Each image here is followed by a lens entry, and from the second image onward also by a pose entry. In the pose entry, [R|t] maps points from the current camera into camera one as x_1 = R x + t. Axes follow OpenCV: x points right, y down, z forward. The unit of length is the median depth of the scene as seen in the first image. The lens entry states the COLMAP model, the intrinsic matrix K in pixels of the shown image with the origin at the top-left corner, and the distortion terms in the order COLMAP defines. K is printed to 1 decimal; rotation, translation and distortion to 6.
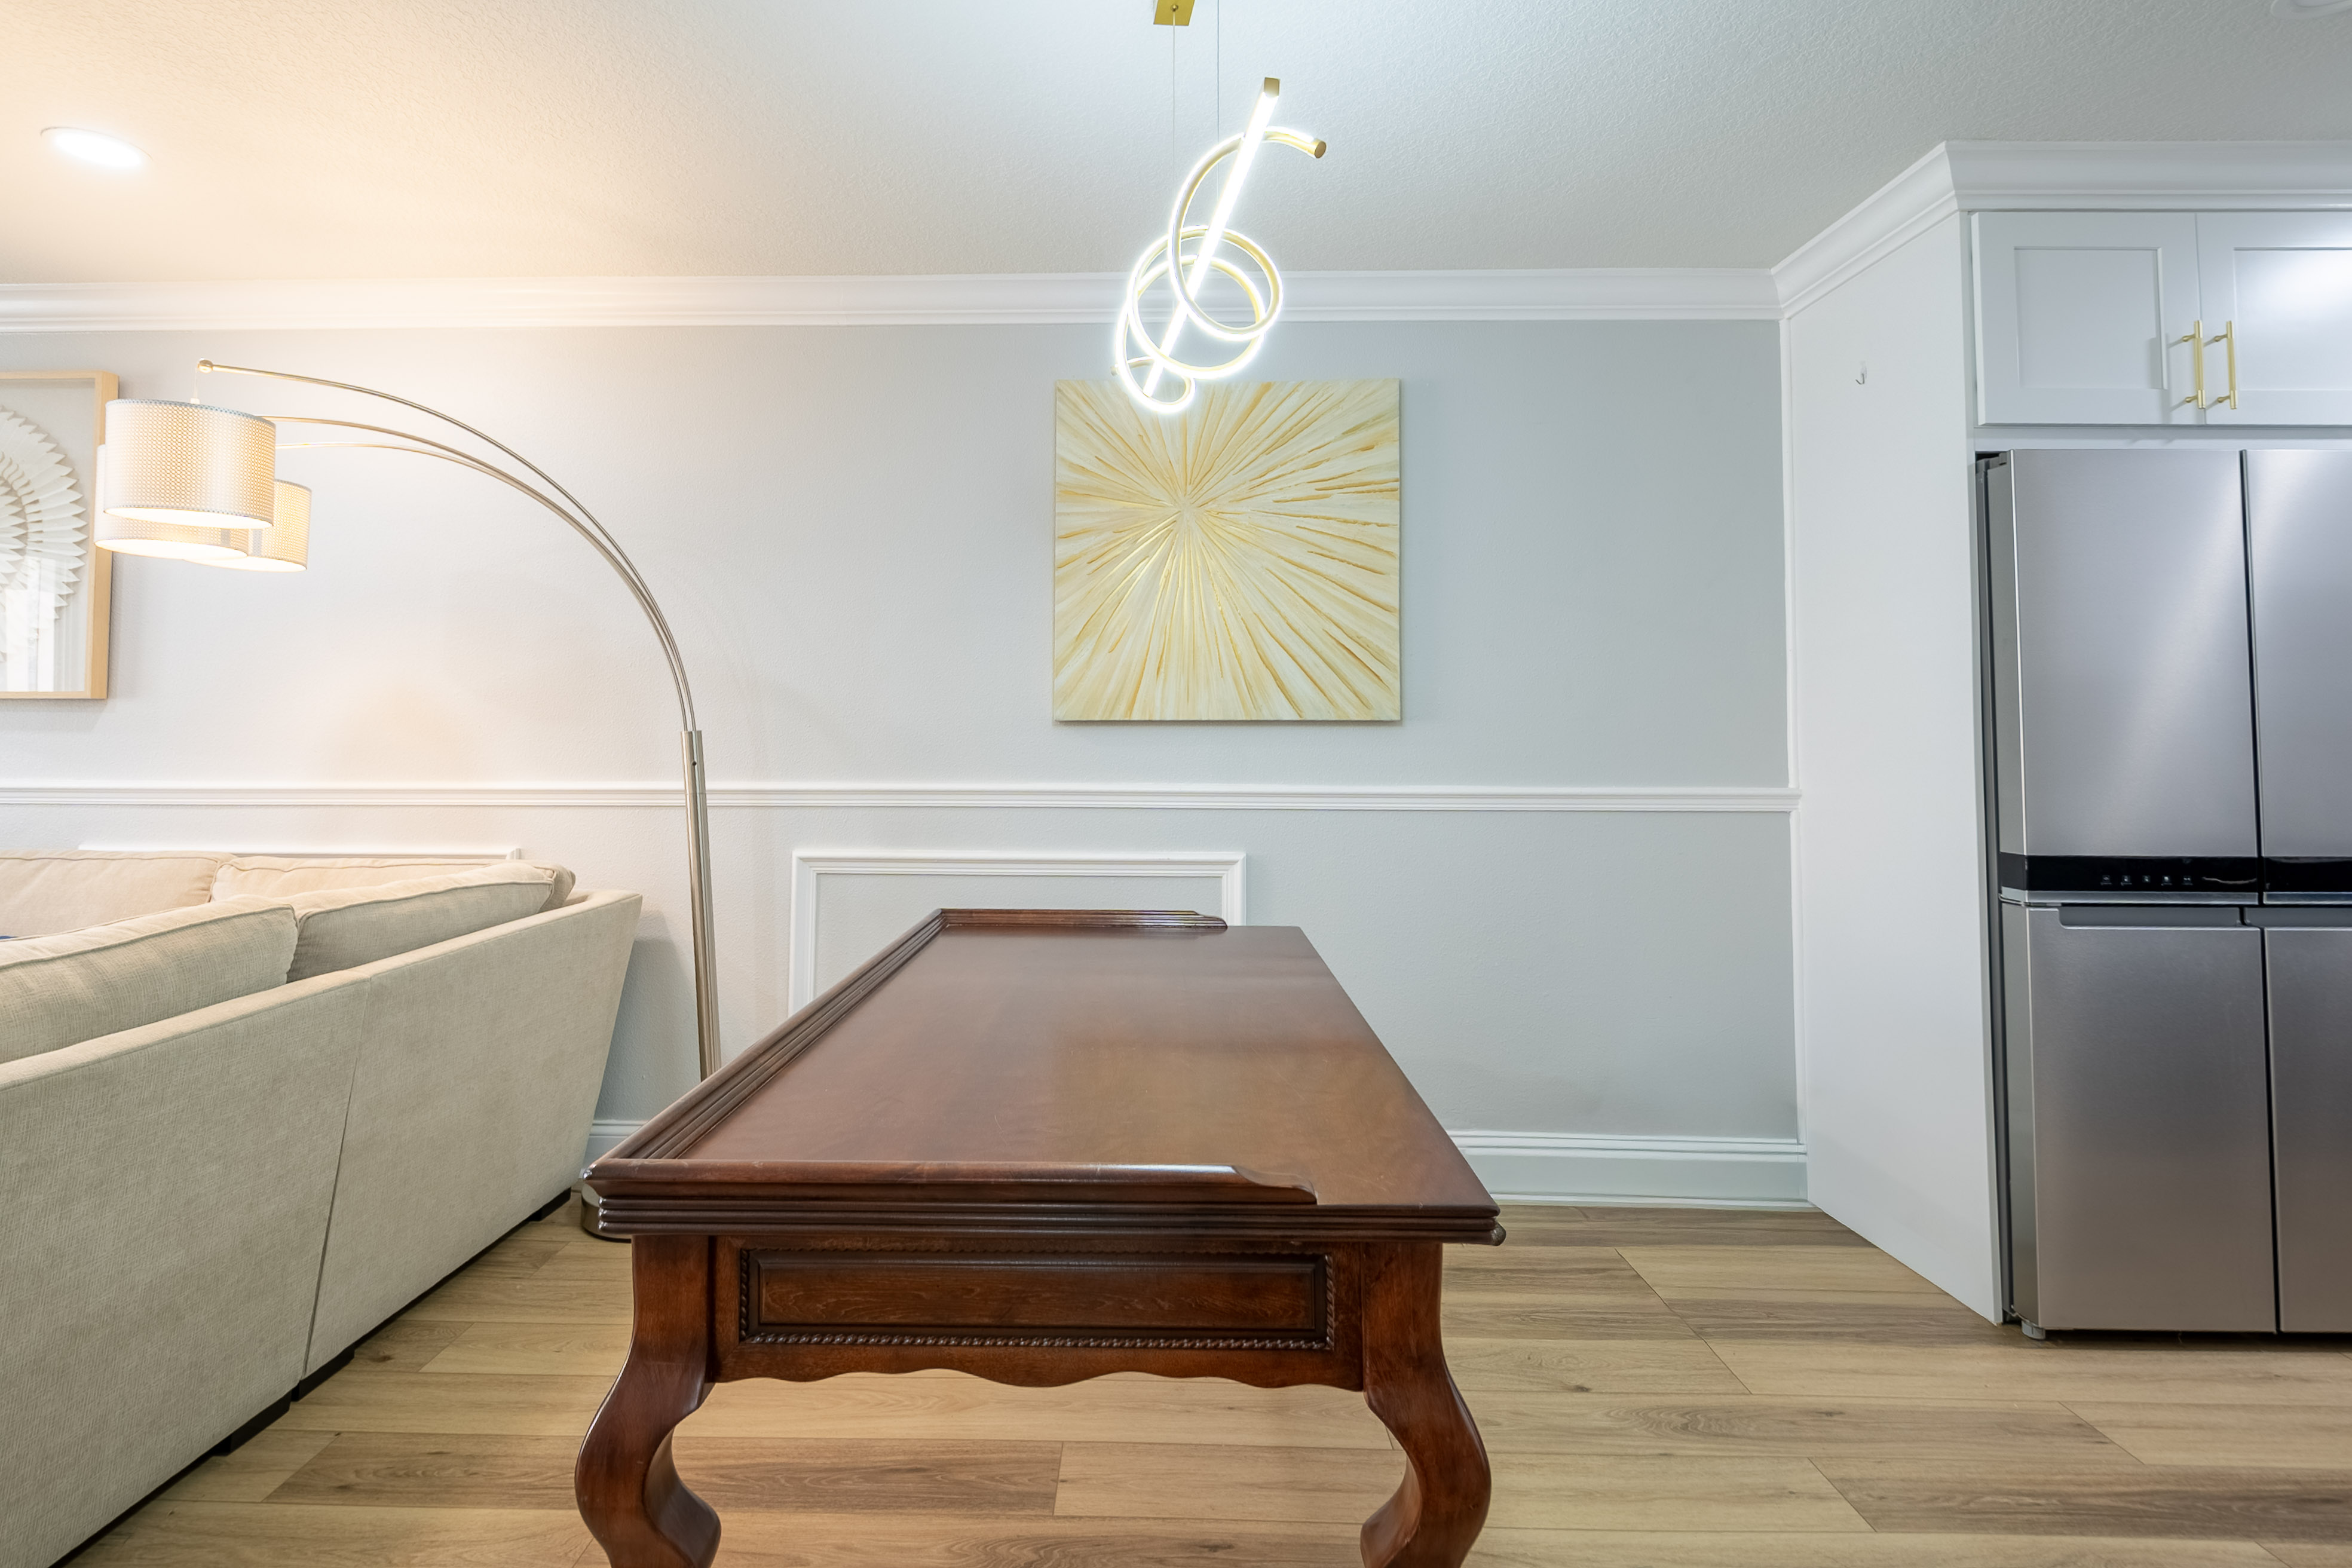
lens RADIAL K [[1118.0, 0, 1145.7], [0, 1118.0, 679.8], [0, 0, 1]] dist [-0.007991, 0.000207]
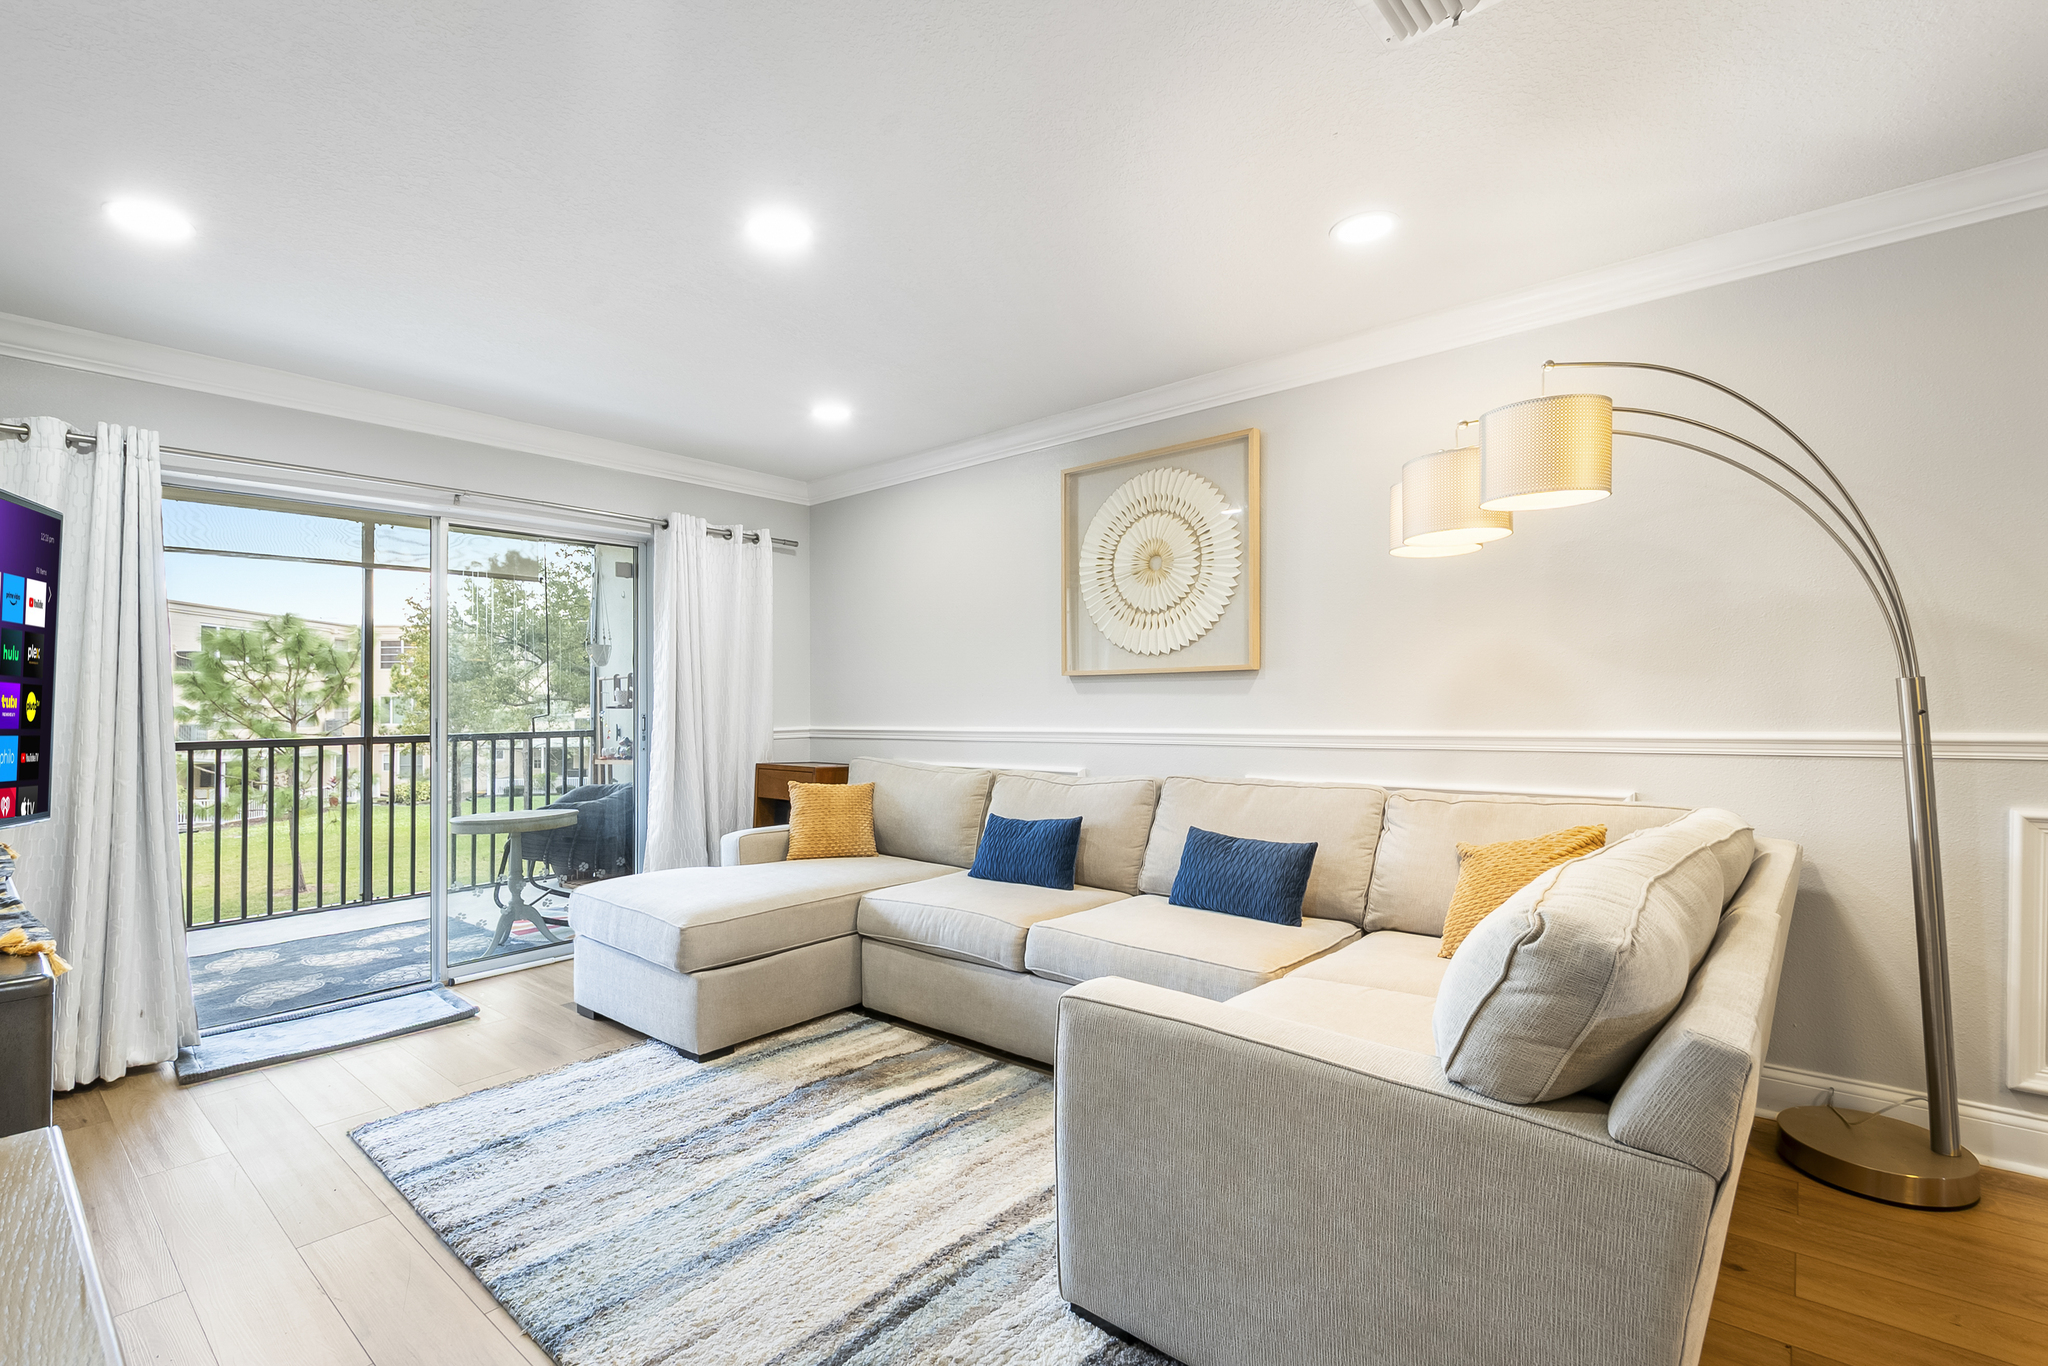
lens RADIAL K [[926.1, 0, 1047.6], [0, 926.1, 694.7], [0, 0, 1]] dist [0.008581, -0.008228]
pose [[0.775328, -0.019194, -0.631268, -0.438576], [0.048168, 0.998424, 0.028803, 0.002732], [0.629720, -0.052738, 0.775030, -0.053184]]
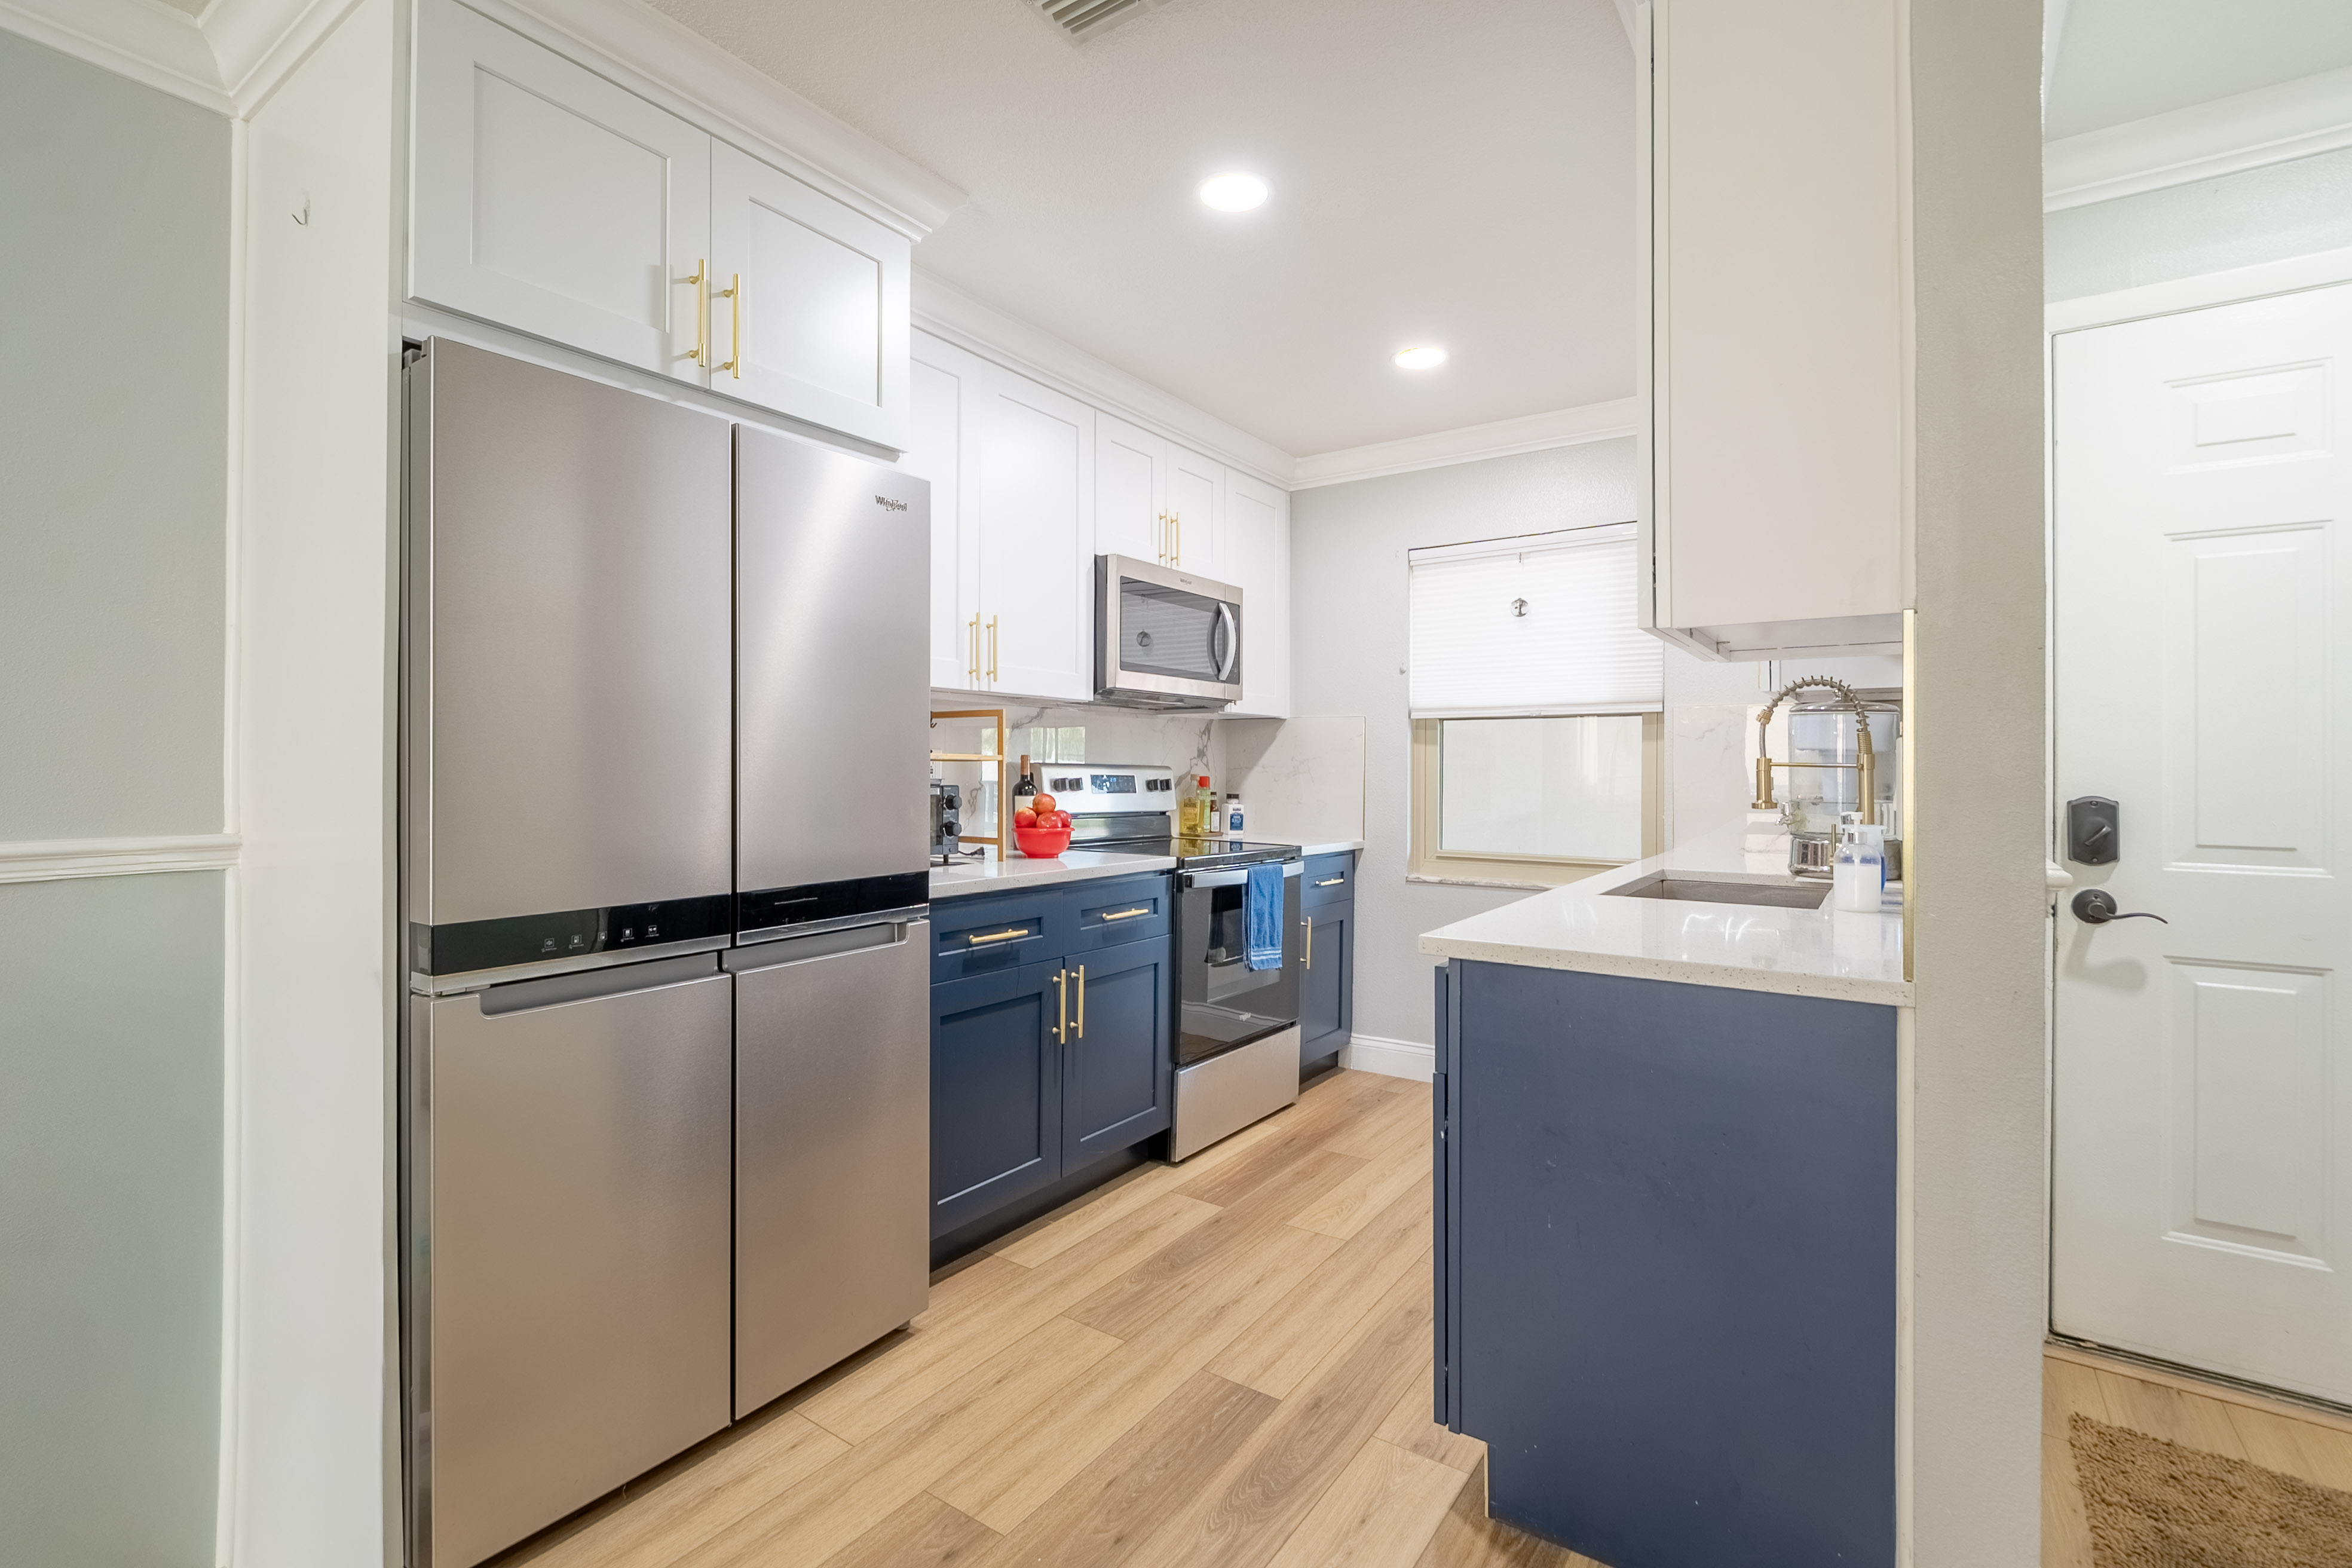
lens RADIAL K [[1053.0, 0, 1167.8], [0, 1053.0, 762.9], [0, 0, 1]] dist [-0.002359, -0.000525]
pose [[0.554855, -0.001915, 0.831945, 0.372174], [-0.040719, 0.998736, 0.029455, 0.013678], [-0.830950, -0.050219, 0.554076, 0.191905]]
